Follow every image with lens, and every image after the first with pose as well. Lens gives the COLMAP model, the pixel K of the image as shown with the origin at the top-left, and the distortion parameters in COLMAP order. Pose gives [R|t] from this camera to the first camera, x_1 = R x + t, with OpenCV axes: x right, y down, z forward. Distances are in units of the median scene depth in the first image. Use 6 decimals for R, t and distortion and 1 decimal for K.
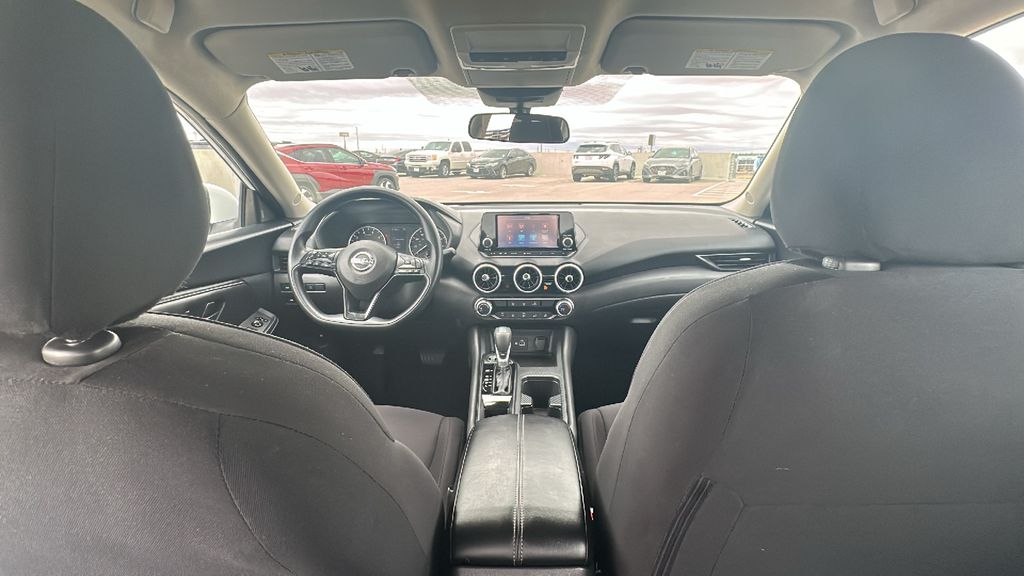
lens RADIAL K [[503.6, 0, 512.0], [0, 503.6, 288.0], [0, 0, 1]] dist [0.003470, 0.000216]
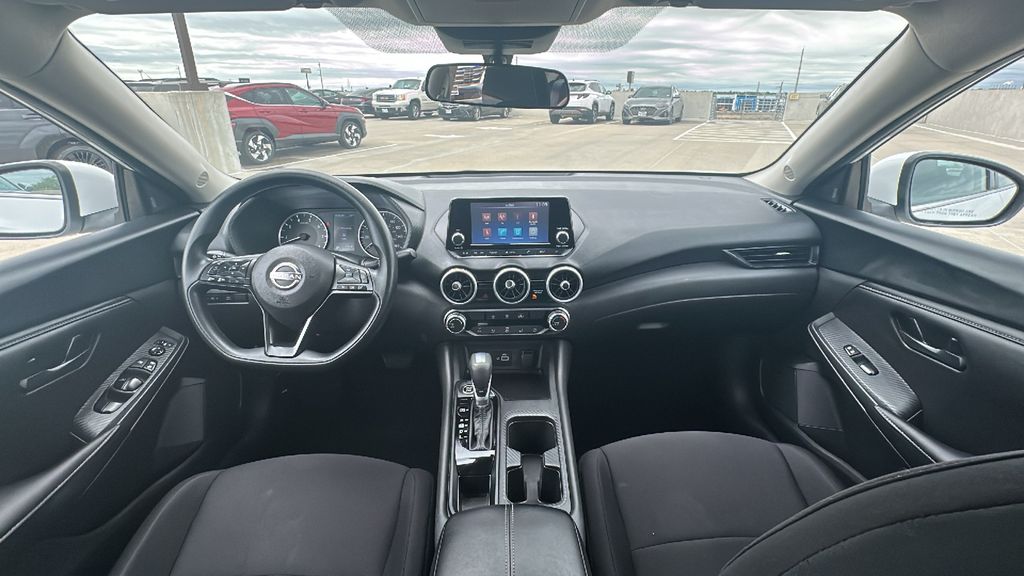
lens RADIAL K [[491.7, 0, 514.9], [0, 491.7, 289.4], [0, 0, 1]] dist [-0.000604, 0.000202]
pose [[0.998514, -0.021078, 0.050264, -0.001649], [0.014633, 0.992009, 0.125314, -0.105822], [-0.052503, -0.124392, 0.990843, 0.246630]]
